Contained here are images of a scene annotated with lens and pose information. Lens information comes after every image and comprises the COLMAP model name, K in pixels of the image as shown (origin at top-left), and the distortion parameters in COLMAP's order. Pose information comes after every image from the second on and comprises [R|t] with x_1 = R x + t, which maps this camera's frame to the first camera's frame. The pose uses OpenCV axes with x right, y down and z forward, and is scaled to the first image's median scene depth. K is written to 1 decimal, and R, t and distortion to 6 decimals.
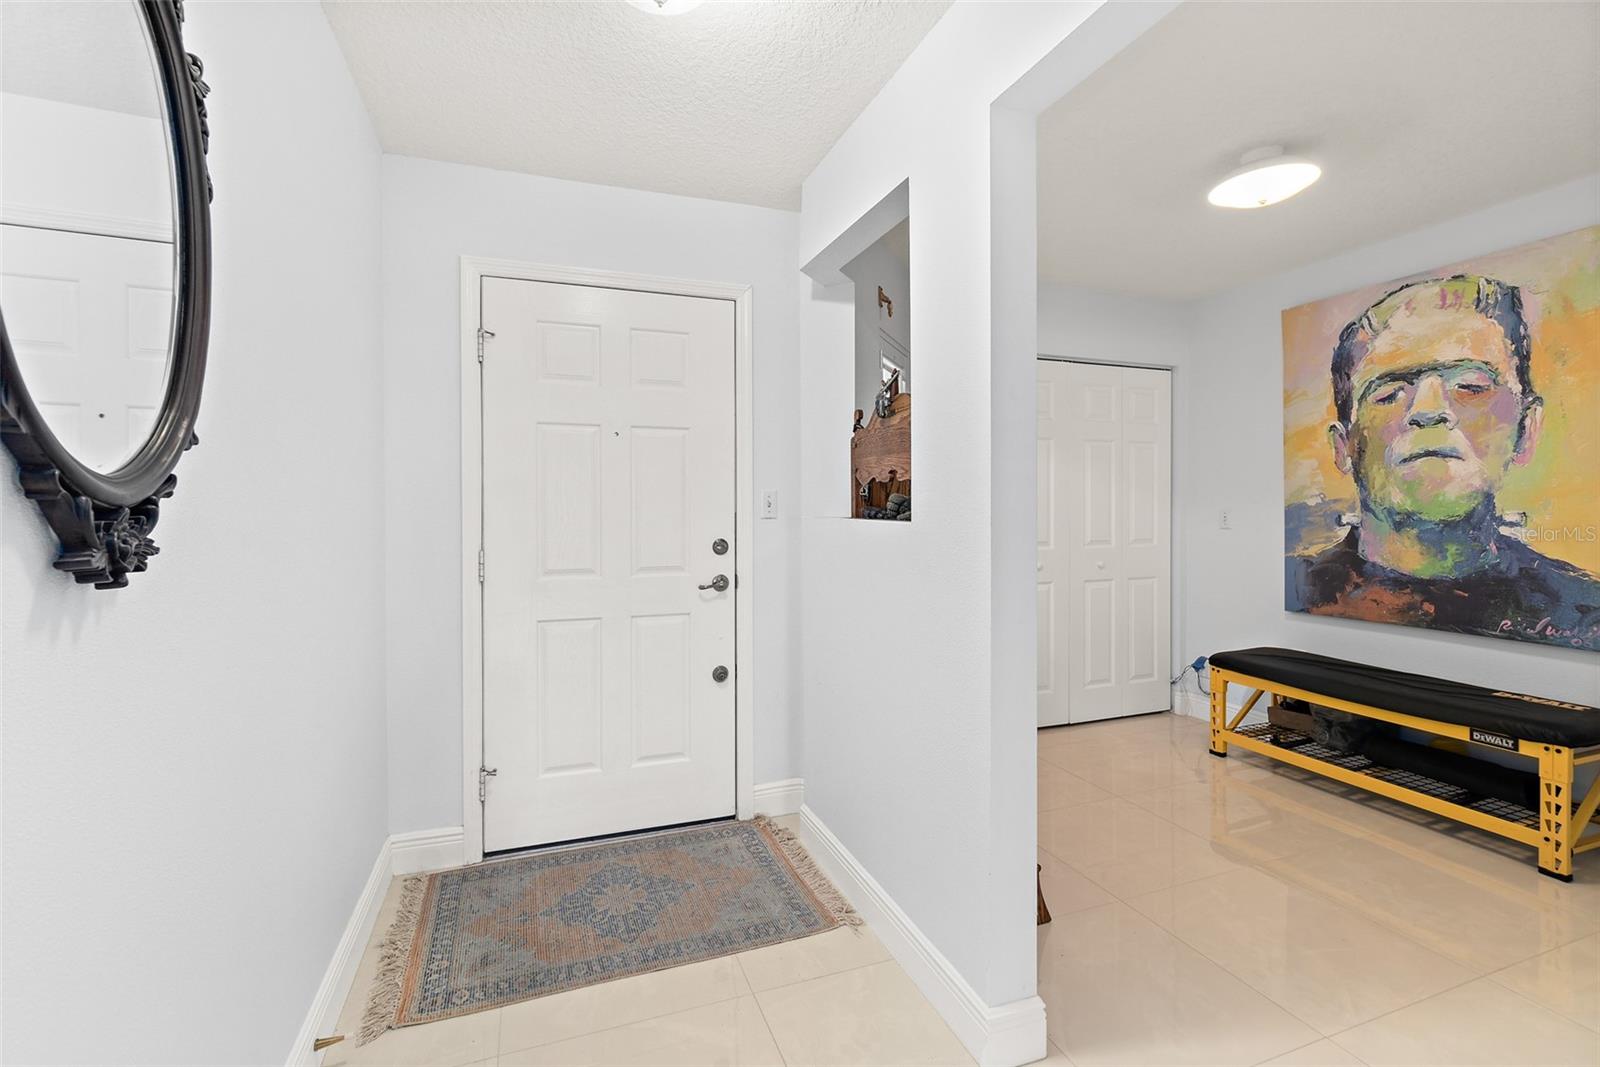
lens RADIAL K [[724.2, 0, 795.6], [0, 724.2, 497.8], [0, 0, 1]] dist [-0.001621, -0.000185]
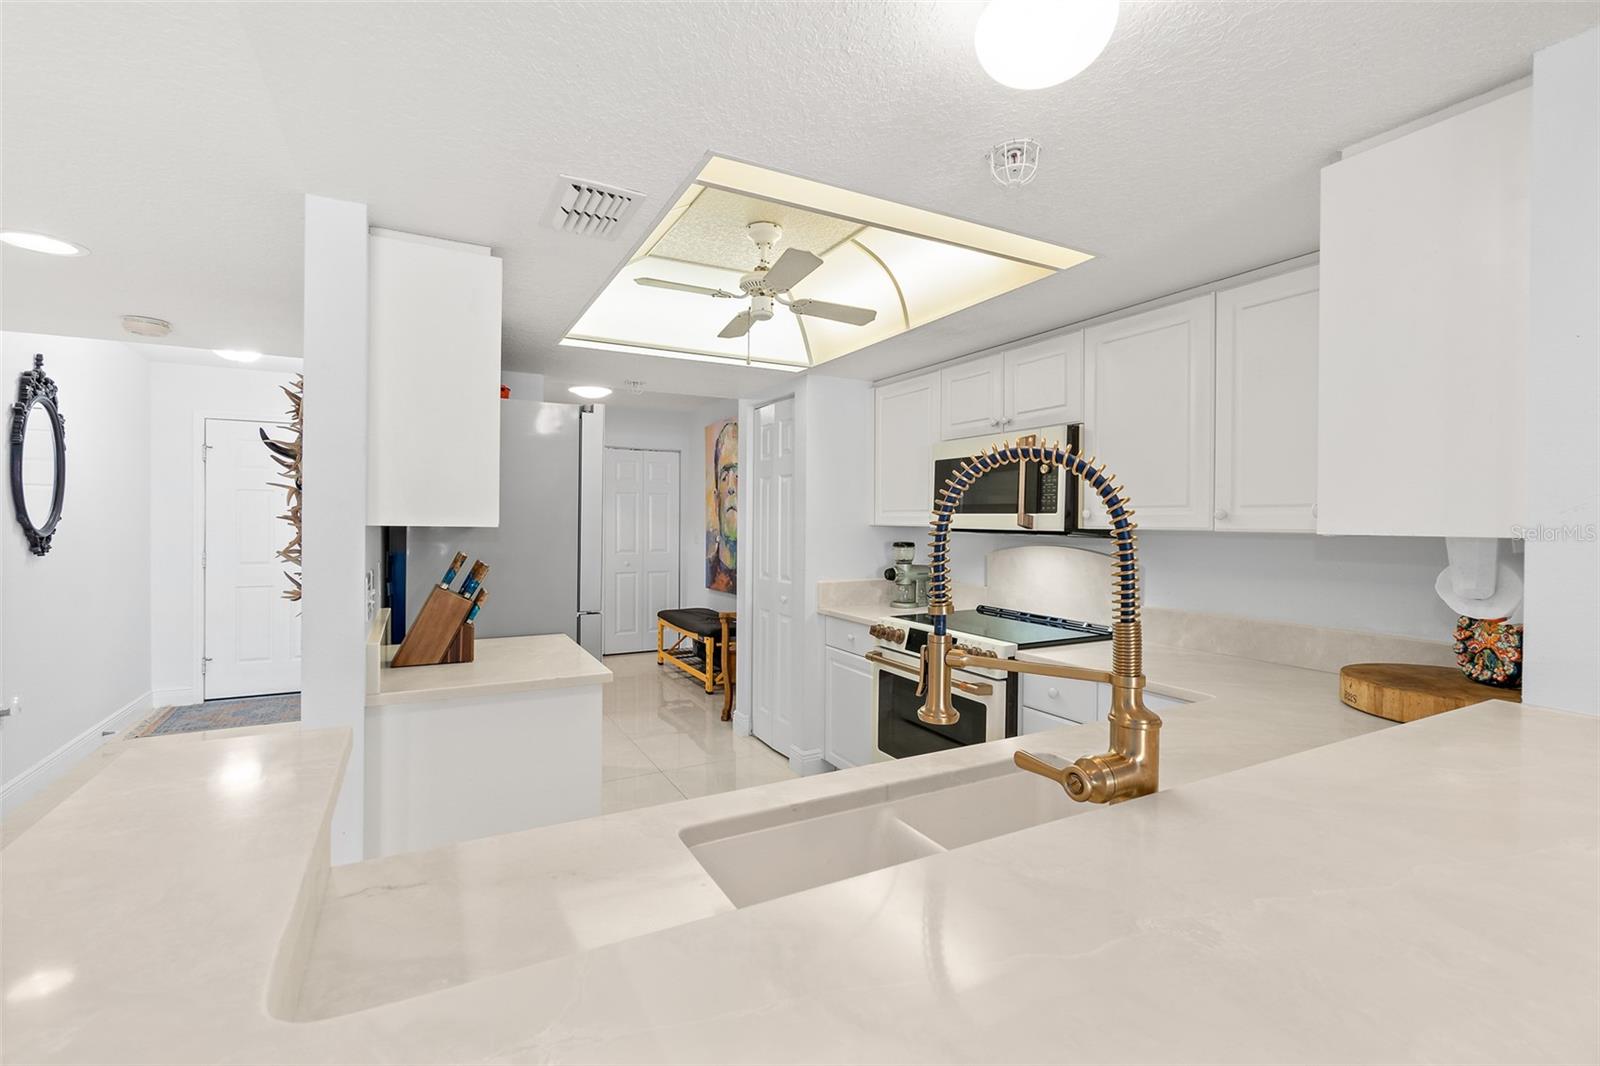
lens RADIAL K [[707.8, 0, 791.2], [0, 707.8, 513.8], [0, 0, 1]] dist [-0.002460, -0.000261]
pose [[0.989340, 0.012772, 0.145066, 2.218838], [-0.013431, 0.999903, 0.003560, -0.156234], [-0.145007, -0.005471, 0.989416, -2.946669]]
